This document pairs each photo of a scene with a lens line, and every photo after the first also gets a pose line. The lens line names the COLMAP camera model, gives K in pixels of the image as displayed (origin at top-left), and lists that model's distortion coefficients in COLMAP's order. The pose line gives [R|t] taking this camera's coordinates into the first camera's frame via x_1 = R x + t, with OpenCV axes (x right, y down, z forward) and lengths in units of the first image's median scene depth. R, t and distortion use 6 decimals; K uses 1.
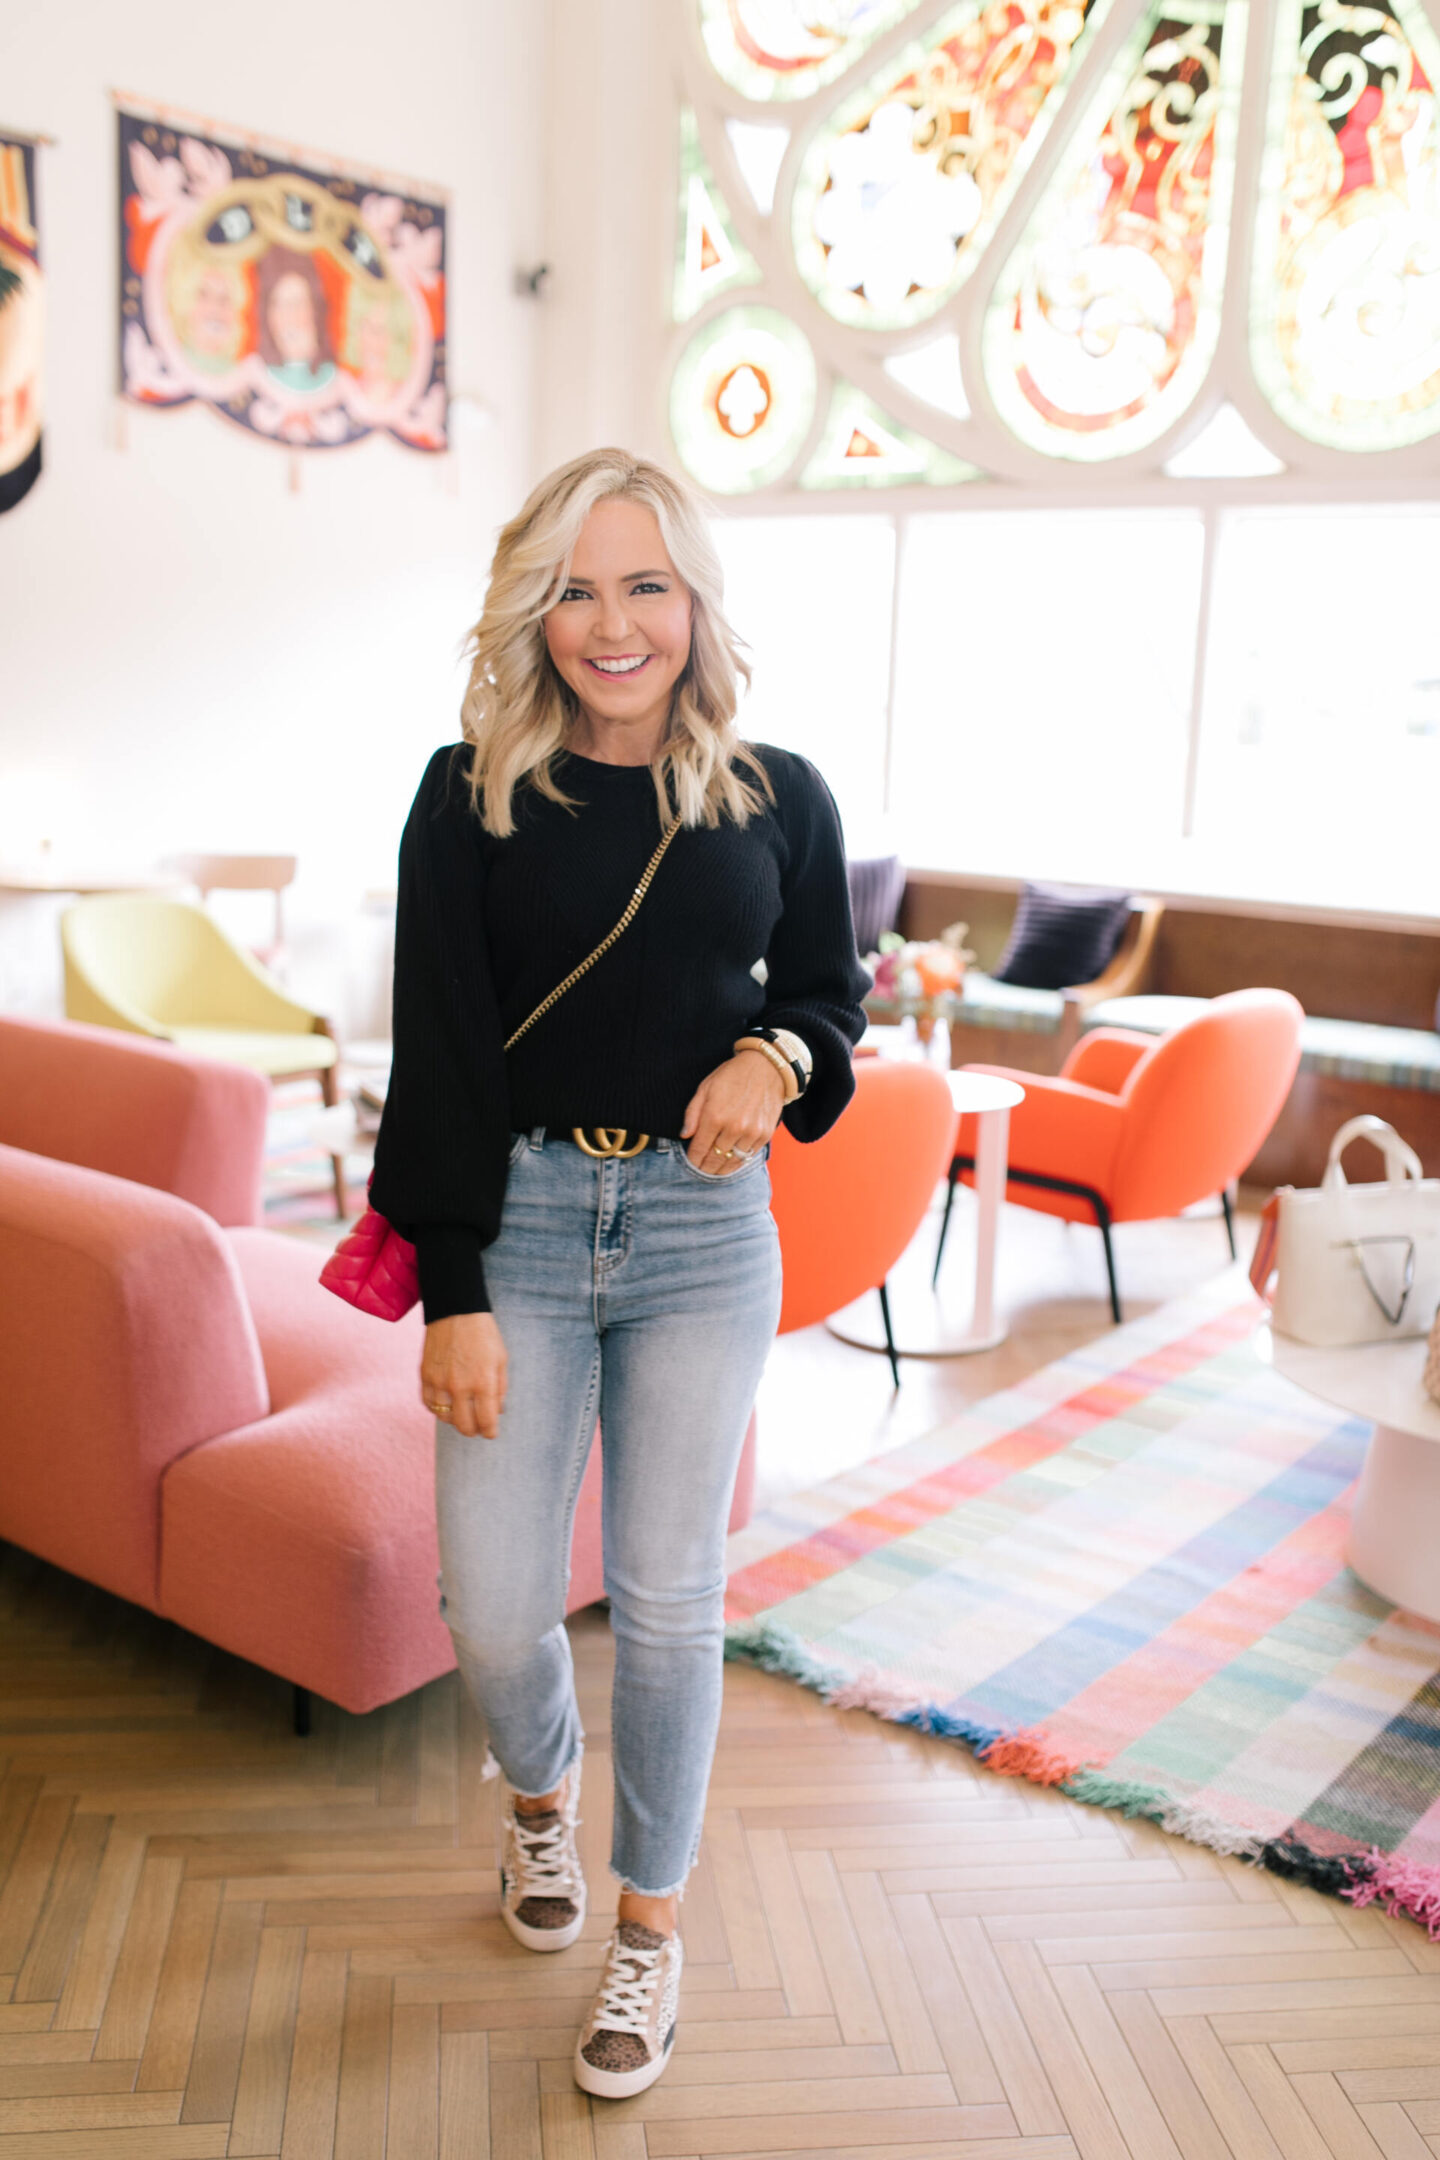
lens RADIAL K [[2094.0, 0, 720.0], [0, 2094.0, 1080.0], [0, 0, 1]] dist [-0.068720, 0.107796]
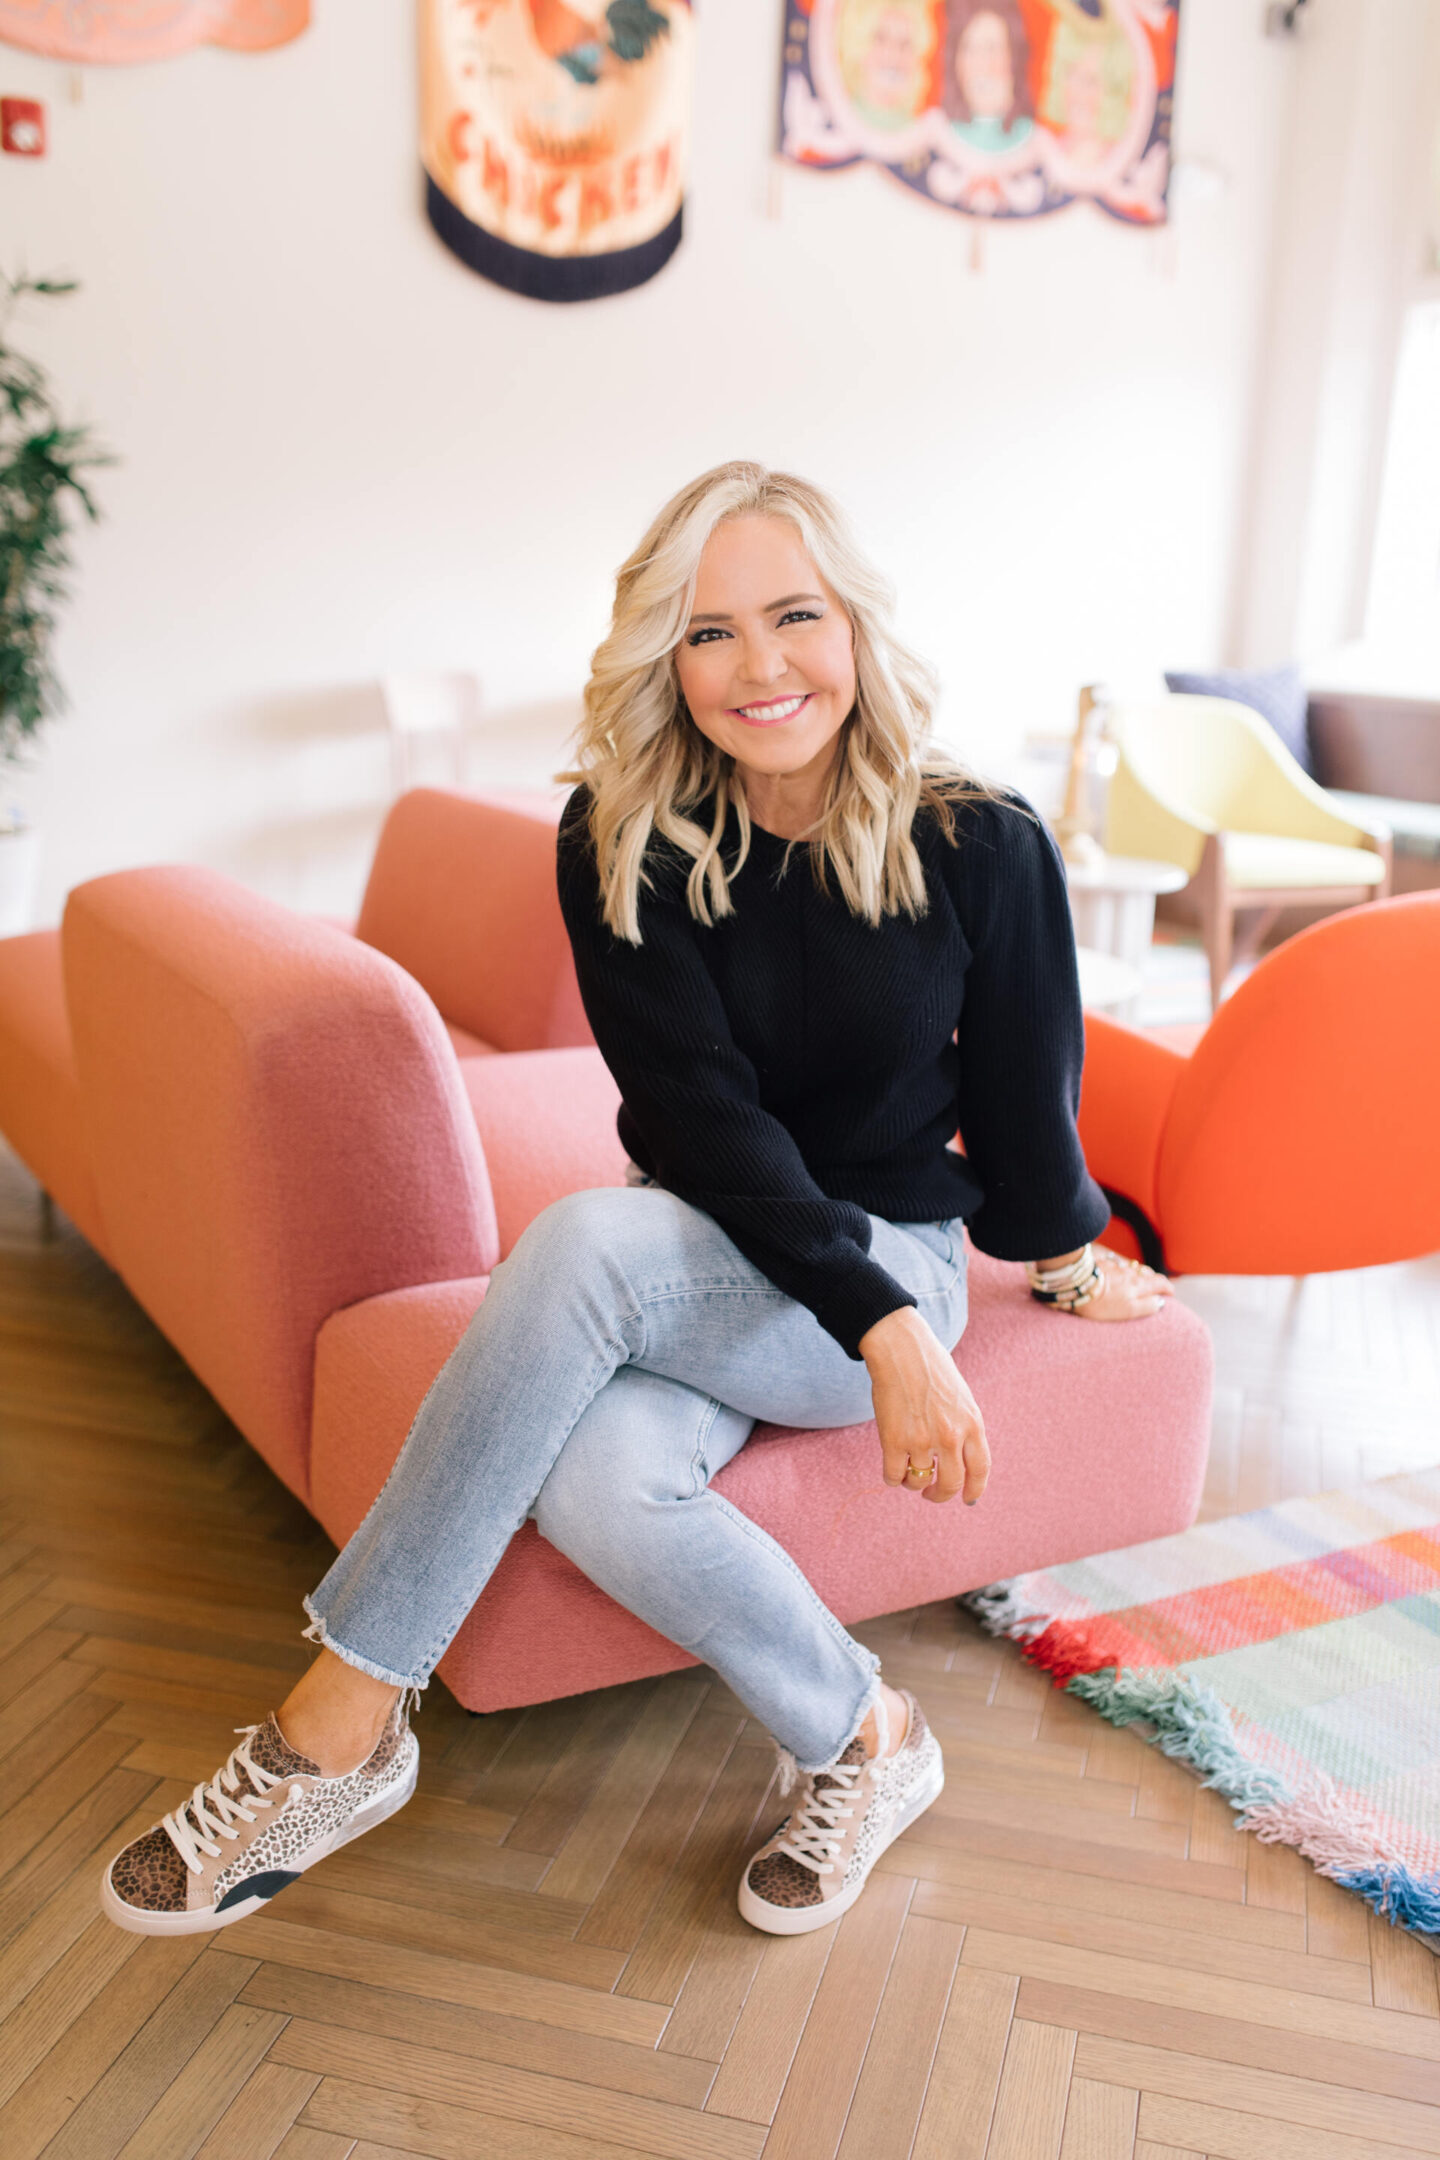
lens RADIAL K [[2094.0, 0, 720.0], [0, 2094.0, 1080.0], [0, 0, 1]] dist [-0.068720, 0.107796]
pose [[0.925577, 0.090522, -0.367576, 0.050644], [-0.078133, 0.995763, 0.048481, 0.023334], [0.370408, -0.016154, 0.928729, 0.154849]]
